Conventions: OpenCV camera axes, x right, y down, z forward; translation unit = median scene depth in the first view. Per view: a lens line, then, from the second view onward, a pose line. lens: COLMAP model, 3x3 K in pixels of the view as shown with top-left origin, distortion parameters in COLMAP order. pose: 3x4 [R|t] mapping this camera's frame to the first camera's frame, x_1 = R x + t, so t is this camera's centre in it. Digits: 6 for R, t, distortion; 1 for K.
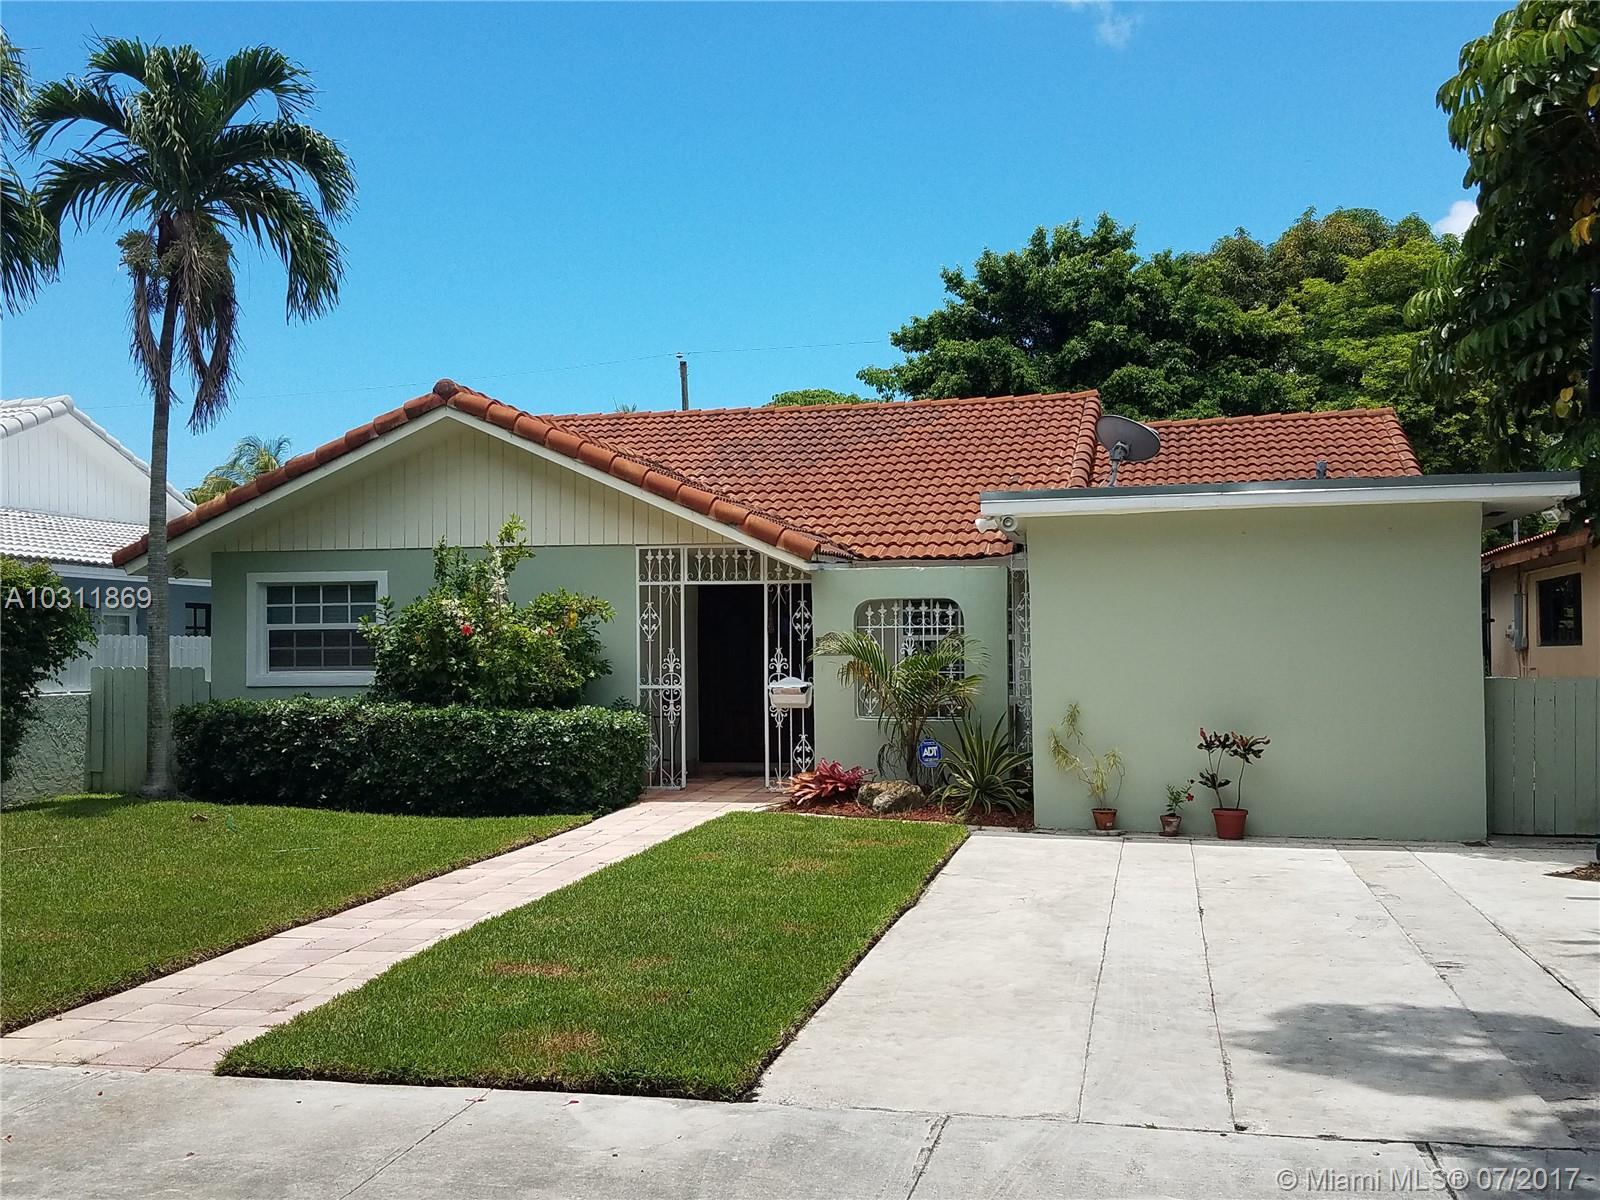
lens RADIAL K [[1540.7, 0, 801.3], [0, 1540.7, 601.6], [0, 0, 1]] dist [0.170526, 0.000000]
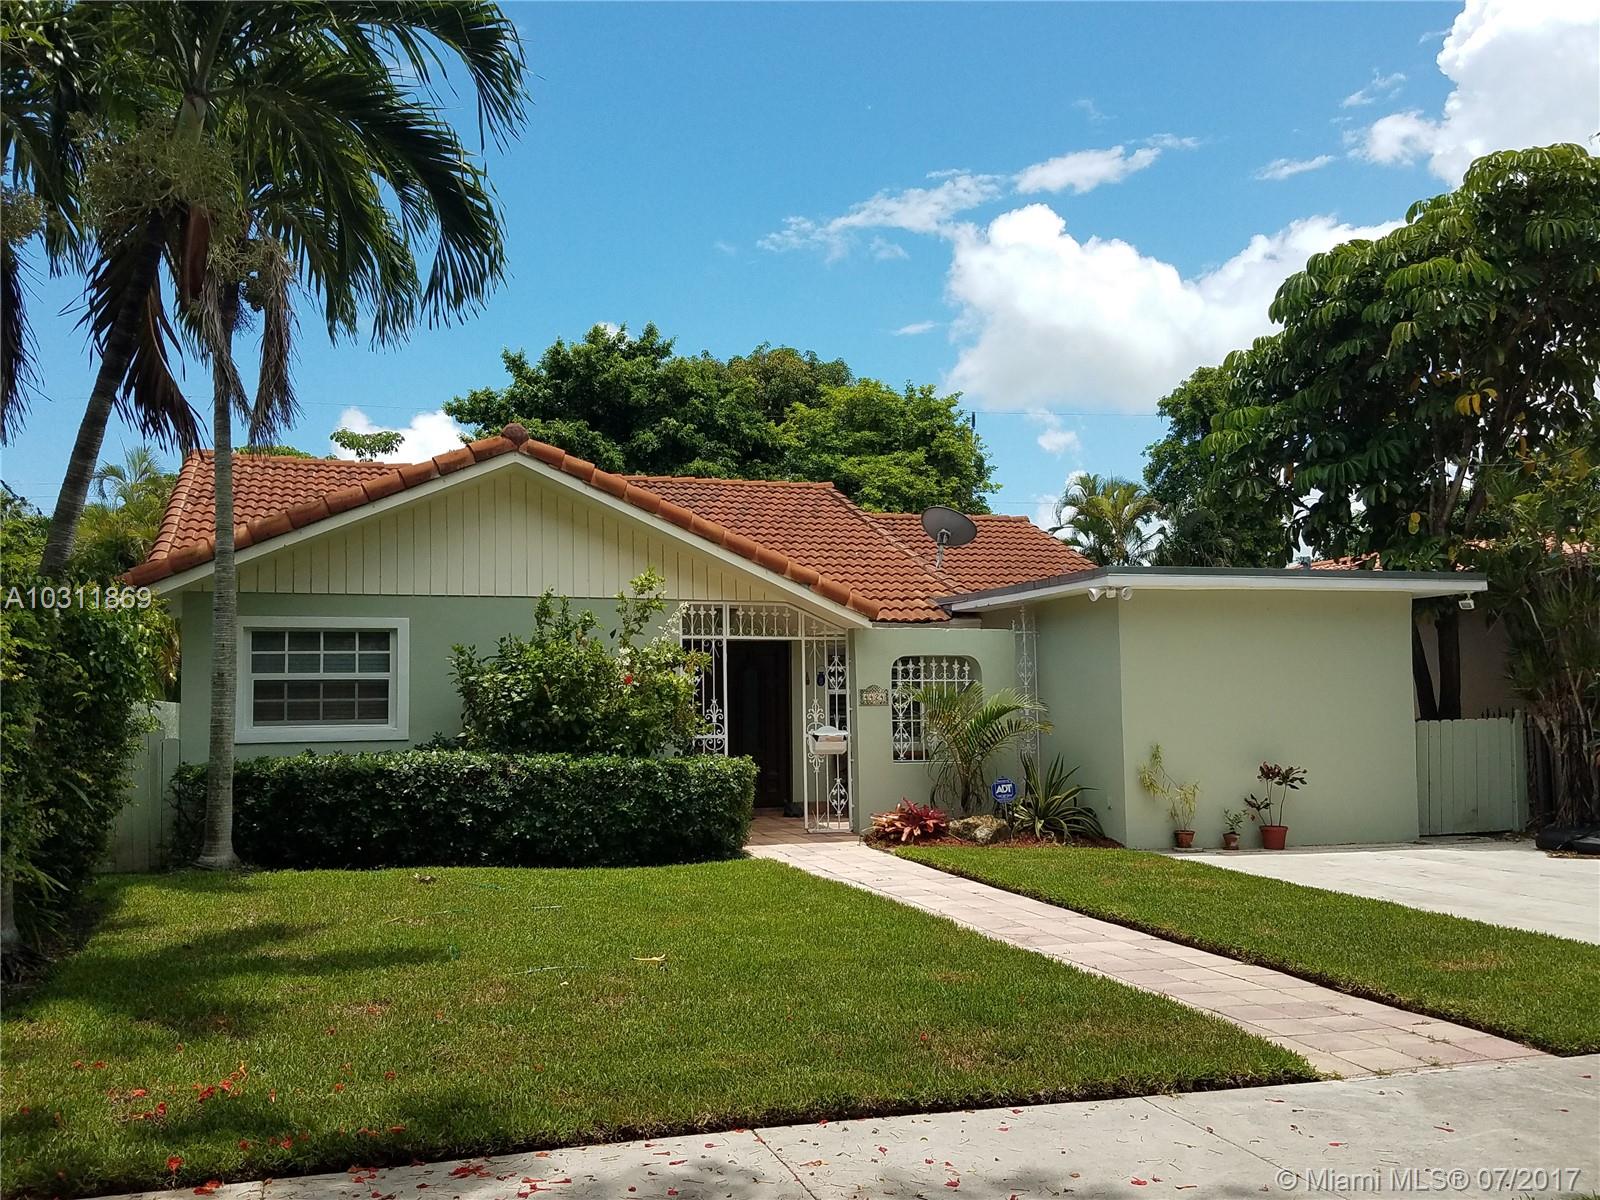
lens RADIAL K [[1416.8, 0, 798.1], [0, 1416.8, 613.3], [0, 0, 1]] dist [0.166158, 0.003702]
pose [[0.868203, 0.032504, 0.495144, -0.513716], [-0.012532, 0.998970, -0.043604, 0.013088], [-0.496051, 0.031652, 0.867716, 0.134295]]
